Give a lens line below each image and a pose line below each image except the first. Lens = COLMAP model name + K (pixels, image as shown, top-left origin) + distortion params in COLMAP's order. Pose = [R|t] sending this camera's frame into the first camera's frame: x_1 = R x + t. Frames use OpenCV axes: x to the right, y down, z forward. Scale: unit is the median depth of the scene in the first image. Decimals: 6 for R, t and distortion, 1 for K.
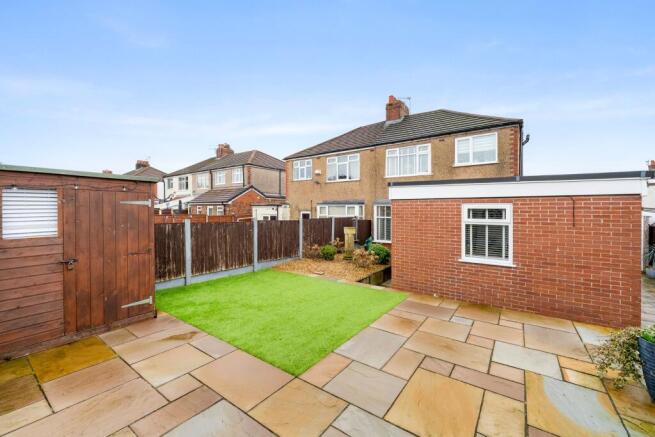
lens RADIAL K [[274.0, 0, 327.6], [0, 274.0, 209.2], [0, 0, 1]] dist [0.000852, -0.000198]
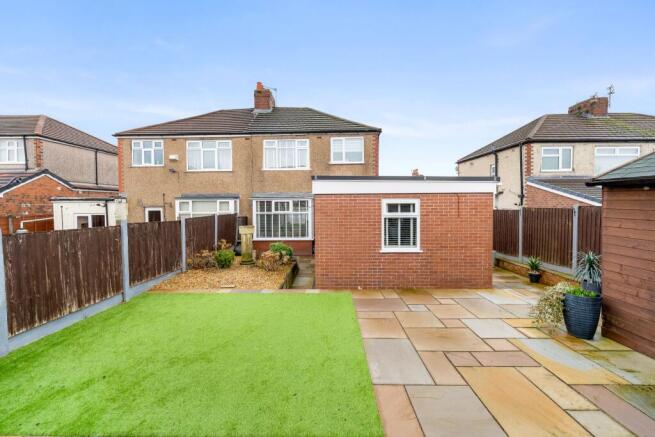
lens RADIAL K [[274.0, 0, 327.6], [0, 274.0, 209.2], [0, 0, 1]] dist [0.000852, -0.000198]
pose [[0.818109, -0.018720, 0.574758, -0.227072], [0.006936, 0.999719, 0.022688, -0.004113], [-0.575021, -0.014575, 0.818009, 0.180277]]
